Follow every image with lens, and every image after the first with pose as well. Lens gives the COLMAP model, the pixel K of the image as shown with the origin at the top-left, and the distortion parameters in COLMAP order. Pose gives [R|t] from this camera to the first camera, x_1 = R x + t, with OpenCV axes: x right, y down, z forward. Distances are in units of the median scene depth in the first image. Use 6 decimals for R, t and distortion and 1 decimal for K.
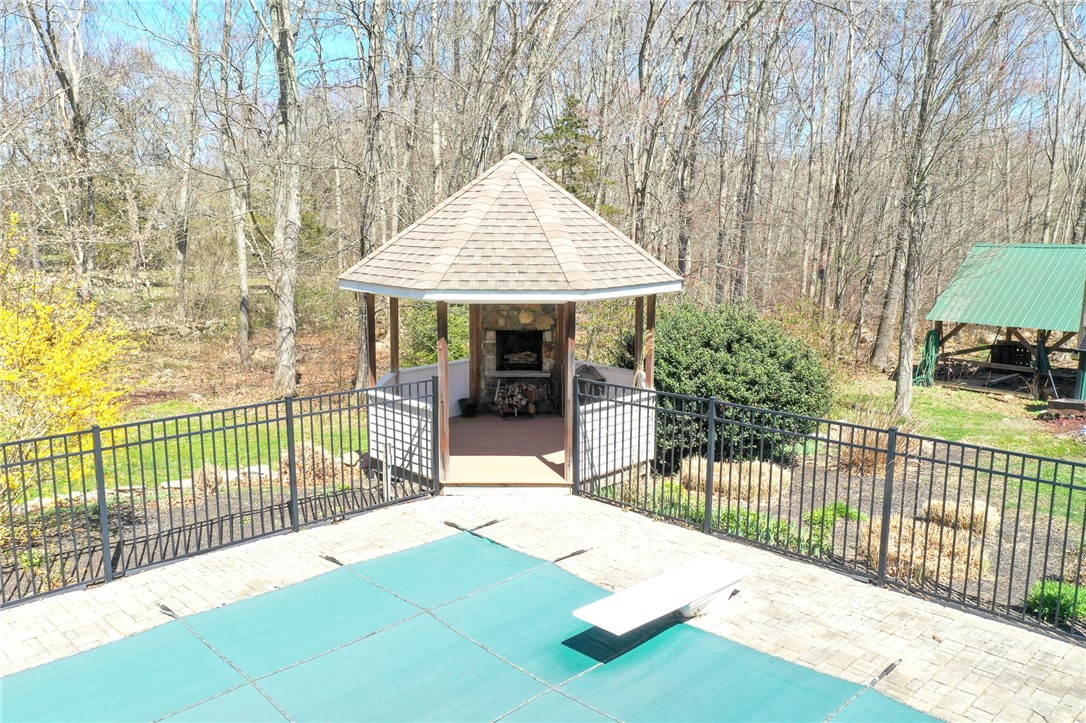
lens RADIAL K [[858.2, 0, 543.0], [0, 858.2, 361.5], [0, 0, 1]] dist [0.003038, 0.014583]
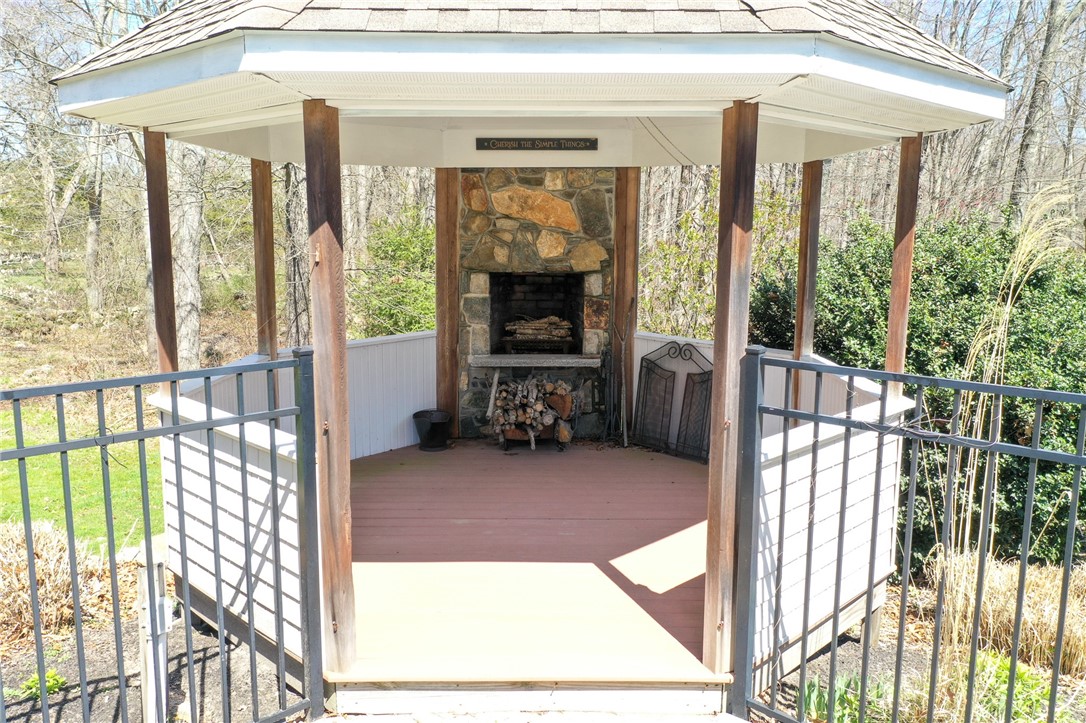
lens RADIAL K [[858.2, 0, 543.0], [0, 858.2, 361.5], [0, 0, 1]] dist [0.003038, 0.014583]
pose [[0.999891, -0.000465, 0.014776, -0.032141], [0.000496, 0.999998, -0.002098, 0.016363], [-0.014775, 0.002105, 0.999889, 0.516857]]
